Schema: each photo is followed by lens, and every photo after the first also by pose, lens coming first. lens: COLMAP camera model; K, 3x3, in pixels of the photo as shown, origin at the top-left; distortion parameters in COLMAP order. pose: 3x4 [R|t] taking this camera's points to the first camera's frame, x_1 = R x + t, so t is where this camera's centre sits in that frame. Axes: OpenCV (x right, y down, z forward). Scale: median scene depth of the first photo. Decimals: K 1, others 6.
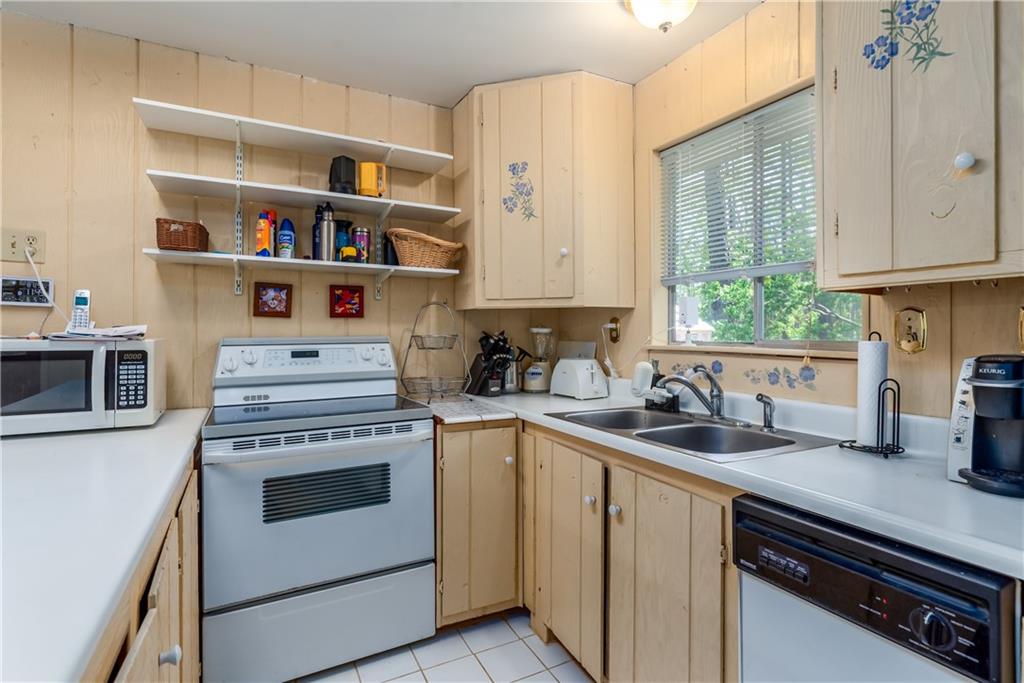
lens RADIAL K [[494.2, 0, 517.8], [0, 494.2, 329.4], [0, 0, 1]] dist [-0.003153, 0.000656]
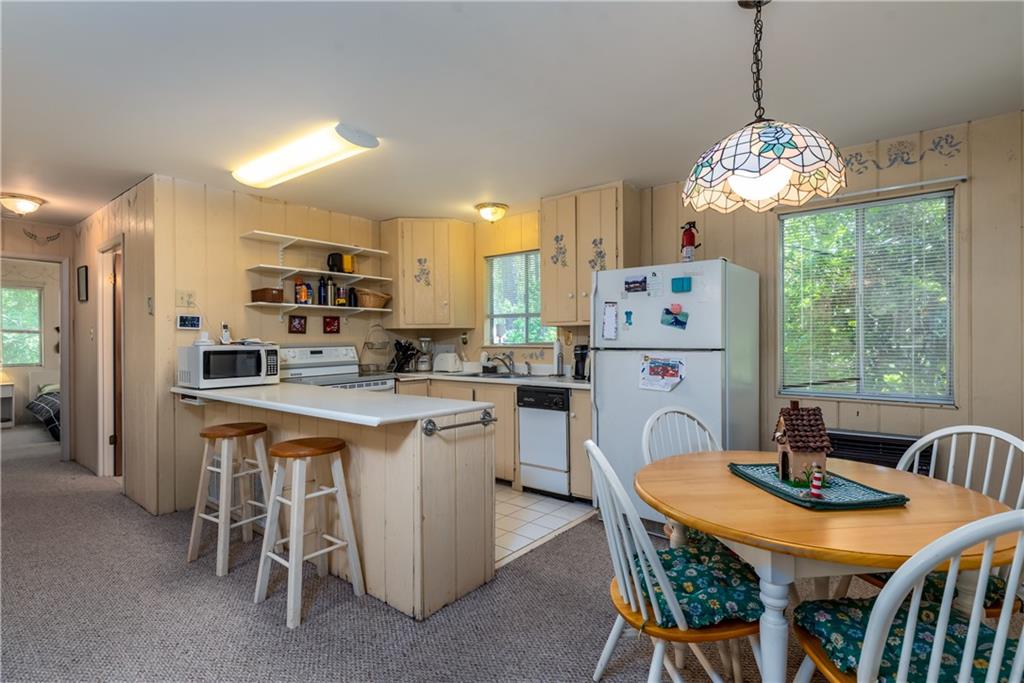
lens RADIAL K [[494.2, 0, 512.8], [0, 494.2, 340.7], [0, 0, 1]] dist [-0.003153, 0.000656]
pose [[0.923544, -0.009905, 0.383364, -0.482061], [0.006678, 0.999930, 0.009747, -0.010136], [-0.383433, -0.006442, 0.923546, -1.151431]]
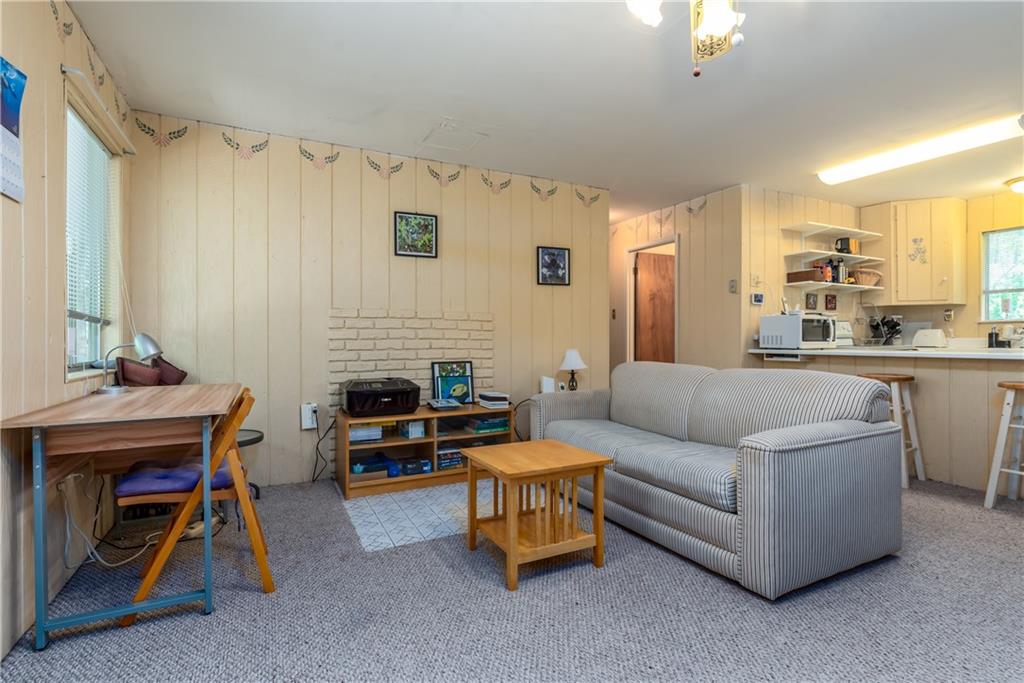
lens RADIAL K [[494.2, 0, 520.6], [0, 494.2, 341.1], [0, 0, 1]] dist [-0.003153, 0.000656]
pose [[0.999860, -0.007876, -0.014795, -1.865122], [0.008035, 0.999911, 0.010686, 0.087804], [0.014709, -0.010804, 0.999833, -1.312424]]
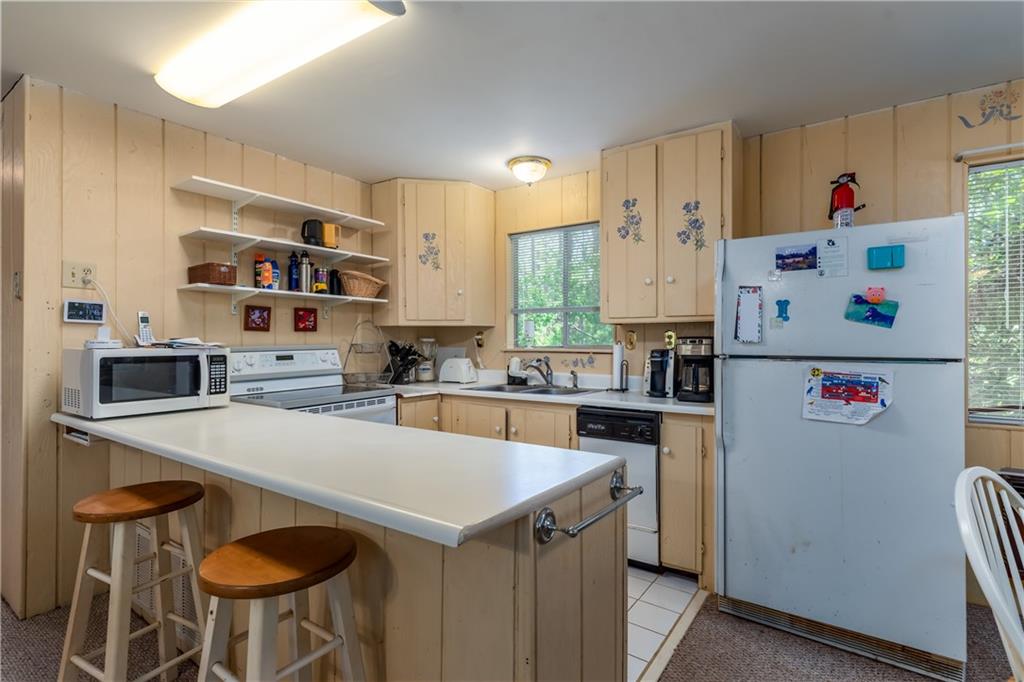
lens RADIAL K [[494.2, 0, 515.1], [0, 494.2, 337.6], [0, 0, 1]] dist [-0.003153, 0.000656]
pose [[0.892636, -0.000844, 0.450777, -0.499125], [0.000285, 0.999999, 0.001307, -0.008882], [-0.450778, -0.001039, 0.892636, -0.561617]]
